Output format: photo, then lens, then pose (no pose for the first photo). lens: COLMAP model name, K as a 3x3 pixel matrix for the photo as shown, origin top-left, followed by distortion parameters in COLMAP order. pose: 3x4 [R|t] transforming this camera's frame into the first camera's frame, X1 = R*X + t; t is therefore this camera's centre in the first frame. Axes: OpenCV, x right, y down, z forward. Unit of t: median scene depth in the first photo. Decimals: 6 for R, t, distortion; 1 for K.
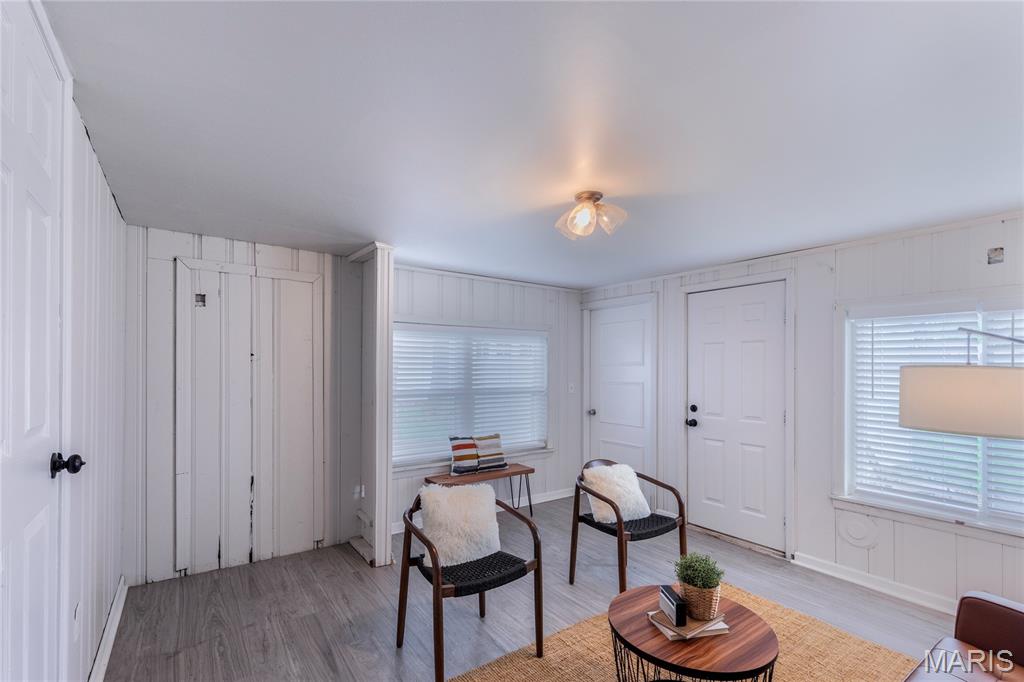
lens RADIAL K [[460.2, 0, 514.9], [0, 460.2, 353.6], [0, 0, 1]] dist [0.000212, -0.000029]
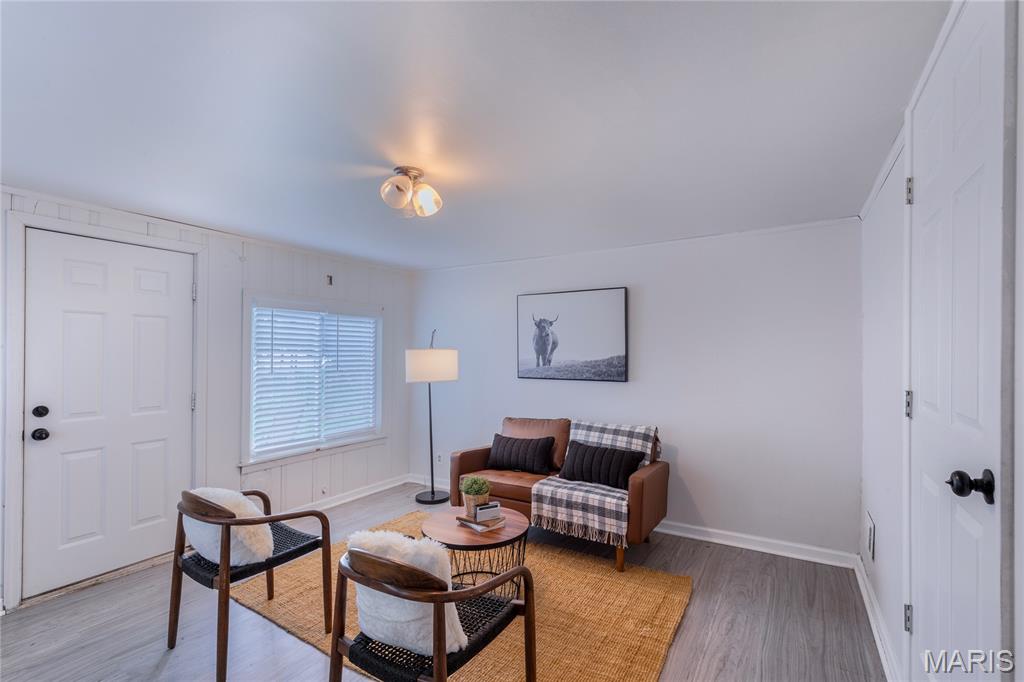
lens RADIAL K [[460.2, 0, 514.9], [0, 460.2, 353.6], [0, 0, 1]] dist [0.000212, -0.000029]
pose [[-0.403028, -0.002796, 0.915183, -0.507104], [-0.027033, 0.999595, -0.008851, 0.031155], [-0.914788, -0.028307, -0.402941, 0.743790]]
